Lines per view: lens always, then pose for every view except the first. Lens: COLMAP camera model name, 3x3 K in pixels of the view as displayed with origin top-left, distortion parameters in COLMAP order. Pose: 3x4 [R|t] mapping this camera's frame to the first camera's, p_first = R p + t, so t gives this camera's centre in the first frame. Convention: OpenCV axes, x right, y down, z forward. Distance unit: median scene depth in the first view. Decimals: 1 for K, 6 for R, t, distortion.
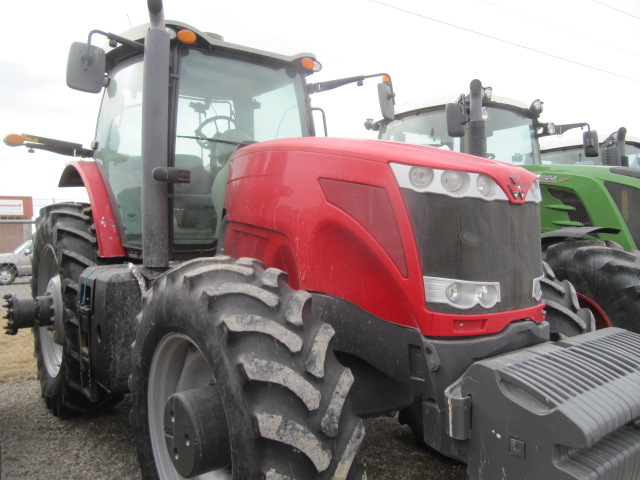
lens RADIAL K [[520.6, 0, 320.0], [0, 520.6, 240.0], [0, 0, 1]] dist [-0.077645, 0.004438]
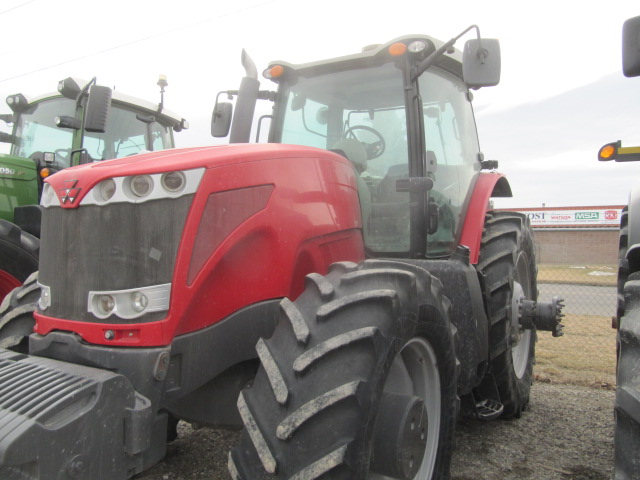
lens RADIAL K [[520.6, 0, 320.0], [0, 520.6, 240.0], [0, 0, 1]] dist [-0.077645, 0.004438]
pose [[0.407660, 0.006310, -0.913112, 0.957013], [-0.022537, 0.999741, -0.003153, -0.013034], [0.912855, 0.021864, 0.407697, 0.692639]]
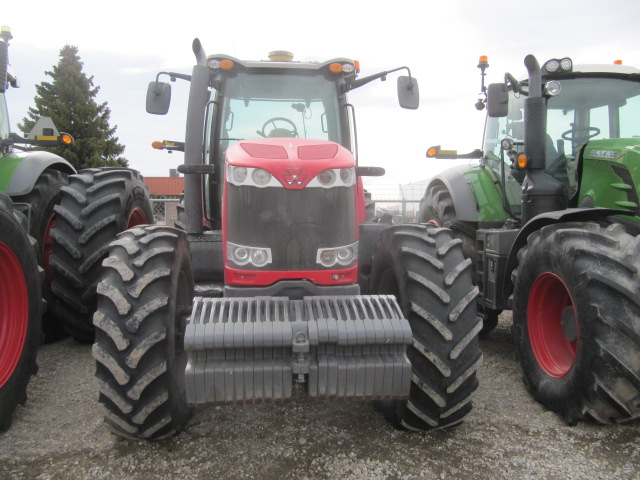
lens RADIAL K [[519.3, 0, 320.0], [0, 519.3, 240.0], [0, 0, 1]] dist [-0.076406, 0.045231]
pose [[0.859962, 0.038603, -0.508895, 0.737697], [-0.016837, 0.998738, 0.047309, -0.004100], [0.510079, -0.032116, 0.859528, -0.060925]]
